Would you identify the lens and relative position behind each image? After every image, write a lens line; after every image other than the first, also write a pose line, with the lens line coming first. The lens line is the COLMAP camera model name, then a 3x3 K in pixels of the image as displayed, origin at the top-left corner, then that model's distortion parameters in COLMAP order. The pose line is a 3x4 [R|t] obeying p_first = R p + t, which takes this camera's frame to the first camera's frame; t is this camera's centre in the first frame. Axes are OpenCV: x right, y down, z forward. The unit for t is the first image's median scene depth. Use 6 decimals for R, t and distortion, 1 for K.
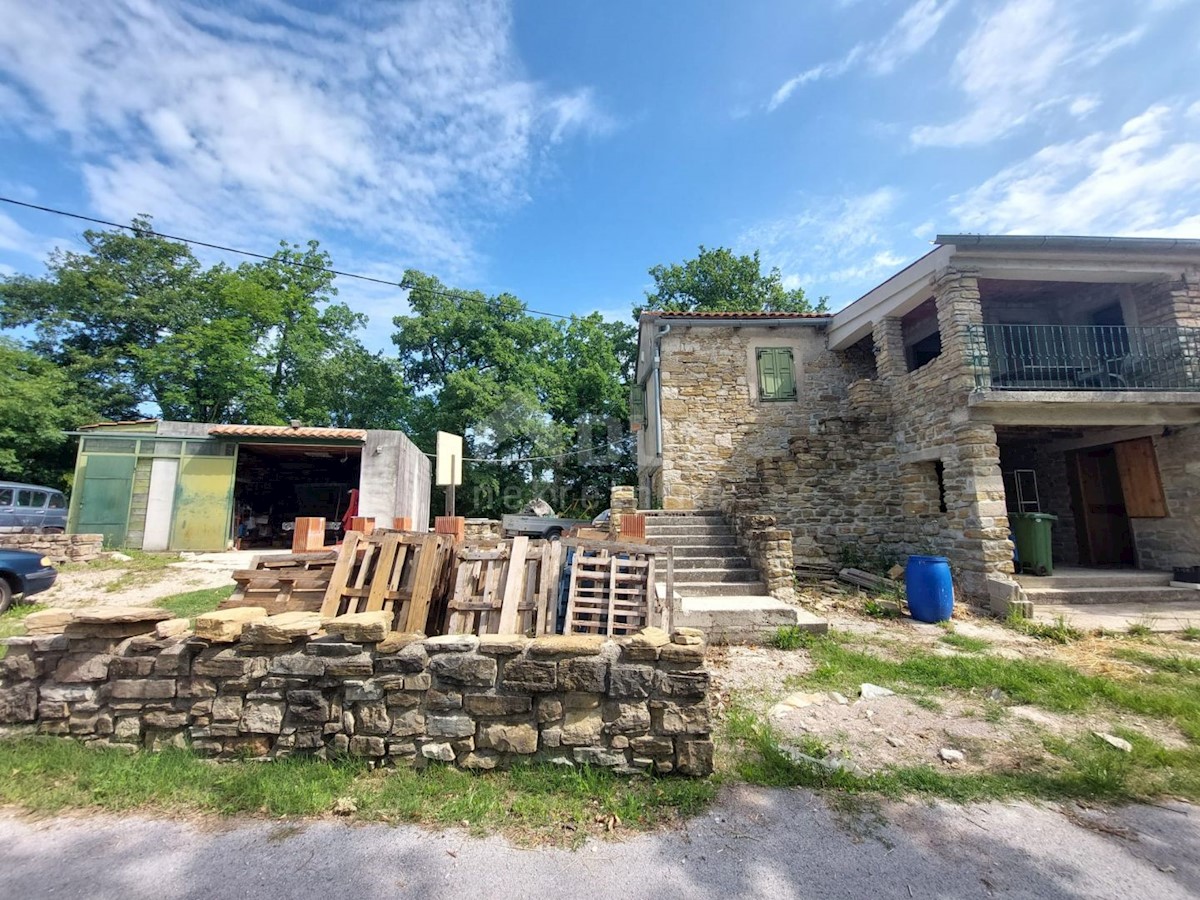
lens RADIAL K [[478.1, 0, 608.8], [0, 478.1, 451.3], [0, 0, 1]] dist [-0.023191, 0.000881]
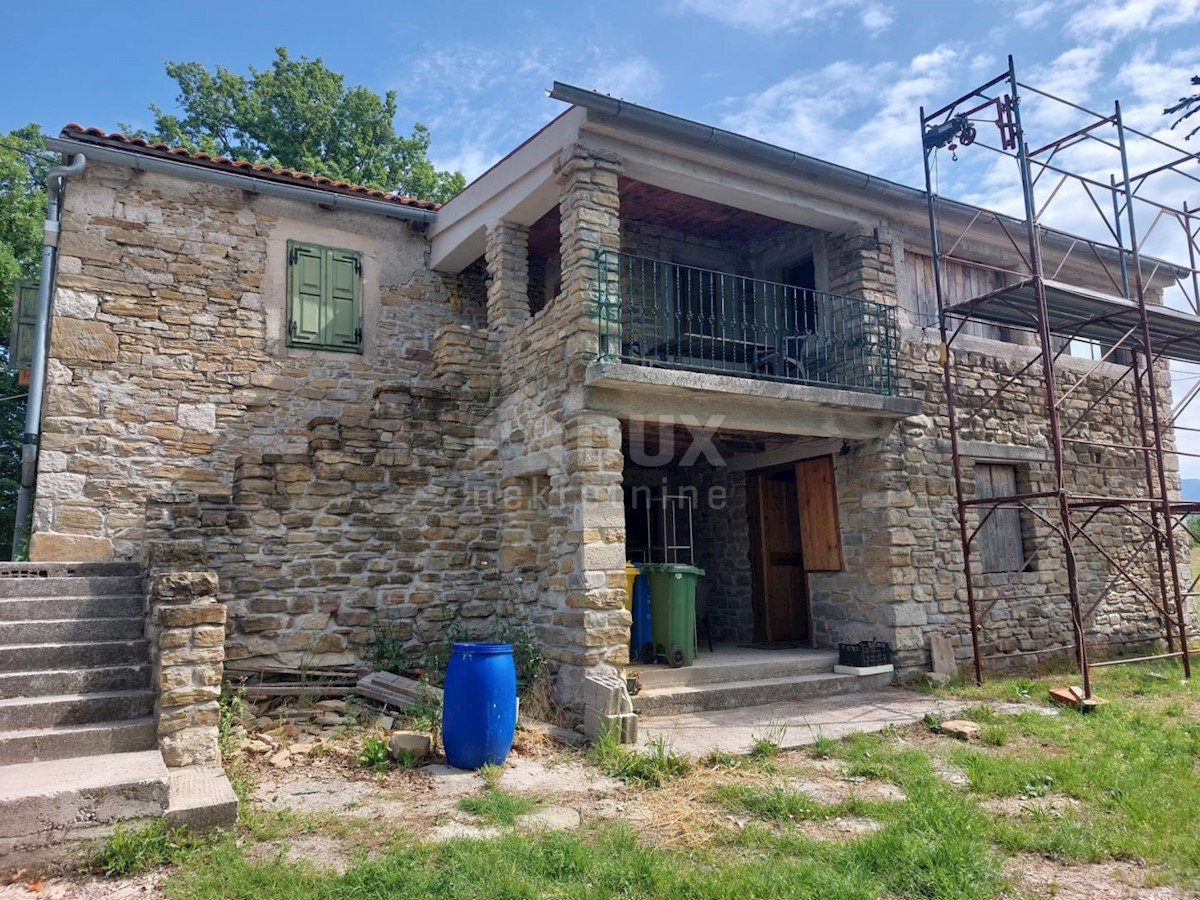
lens RADIAL K [[853.1, 0, 608.6], [0, 853.1, 438.1], [0, 0, 1]] dist [0.052295, -0.043556]
pose [[0.867006, 0.066697, 0.493814, 0.240754], [-0.057122, 0.997772, -0.034474, 0.006812], [-0.495013, 0.001682, 0.868884, 0.049289]]
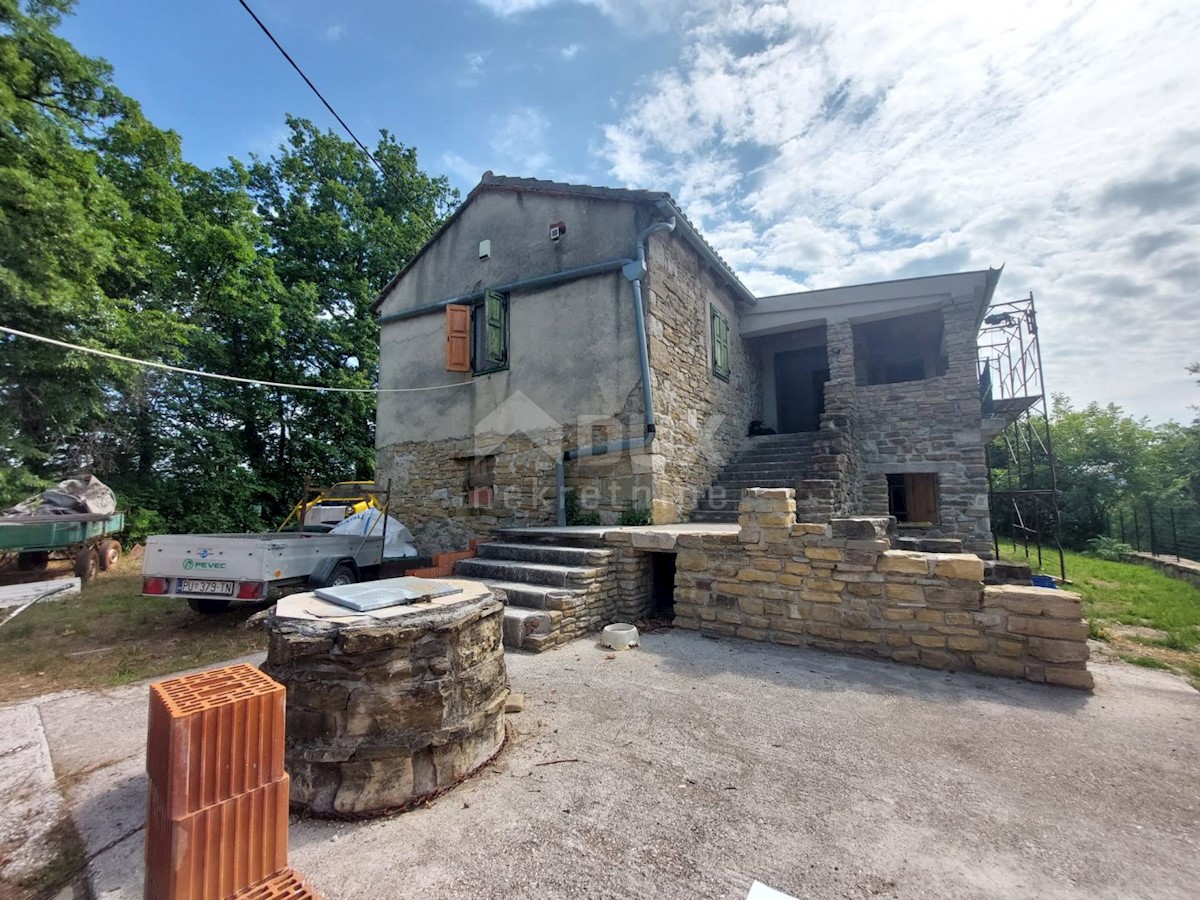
lens RADIAL K [[478.1, 0, 604.8], [0, 478.1, 449.6], [0, 0, 1]] dist [-0.023191, 0.000881]
pose [[0.563180, 0.089495, 0.821474, -0.559921], [-0.122699, 0.992154, -0.023971, 0.076099], [-0.817174, -0.087294, 0.569742, 0.991521]]
